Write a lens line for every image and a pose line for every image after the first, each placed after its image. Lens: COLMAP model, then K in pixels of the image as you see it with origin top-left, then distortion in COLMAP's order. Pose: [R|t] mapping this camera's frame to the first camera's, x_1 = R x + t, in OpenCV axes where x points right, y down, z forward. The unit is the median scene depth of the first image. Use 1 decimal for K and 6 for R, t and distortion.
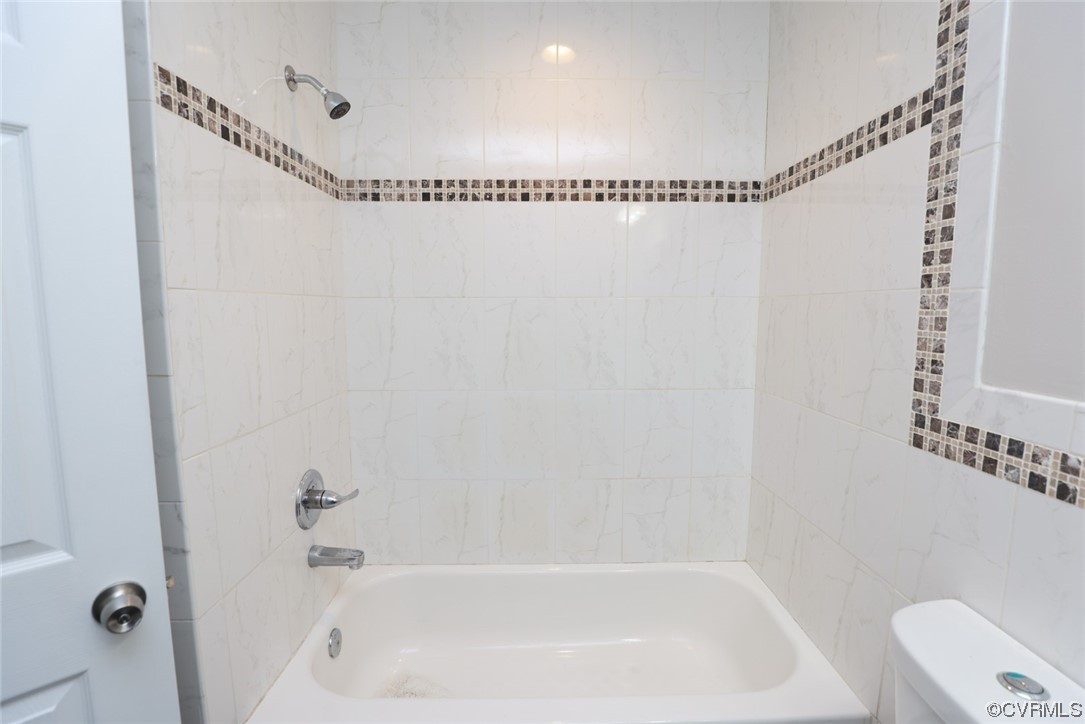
lens RADIAL K [[495.9, 0, 542.6], [0, 495.9, 364.9], [0, 0, 1]] dist [-0.035845, 0.006034]
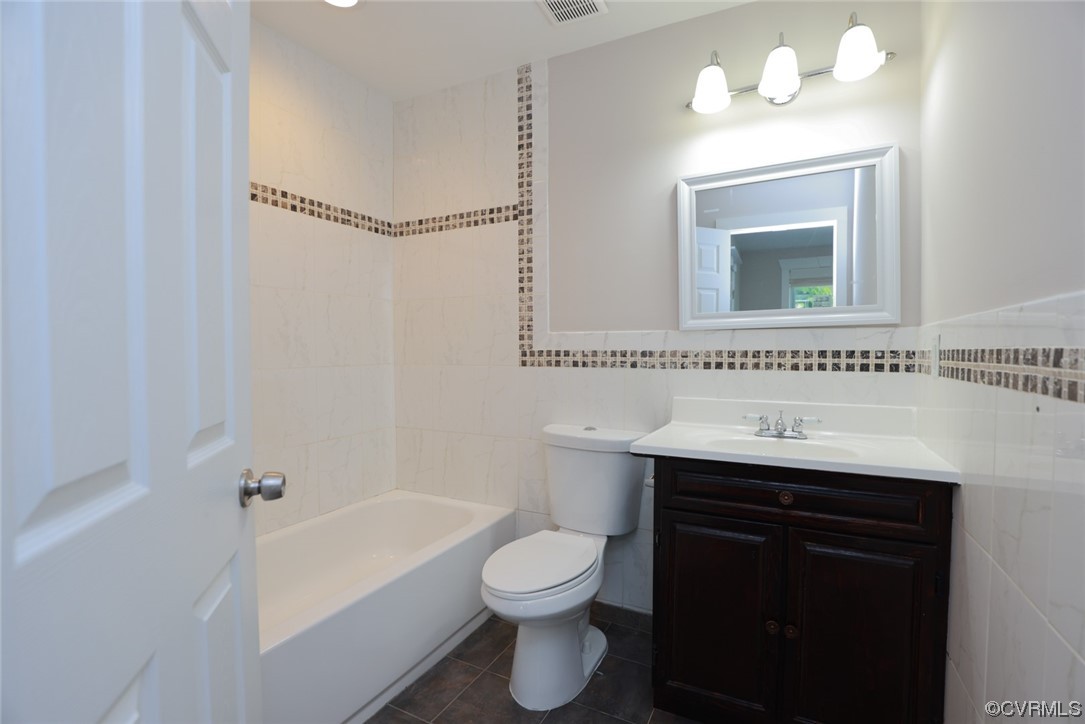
lens RADIAL K [[495.9, 0, 549.3], [0, 495.9, 360.0], [0, 0, 1]] dist [-0.035845, 0.006034]
pose [[0.470389, -0.021015, 0.882209, -1.120554], [0.096280, 0.994971, -0.027635, 0.214083], [-0.877191, 0.097938, 0.470047, -0.137799]]
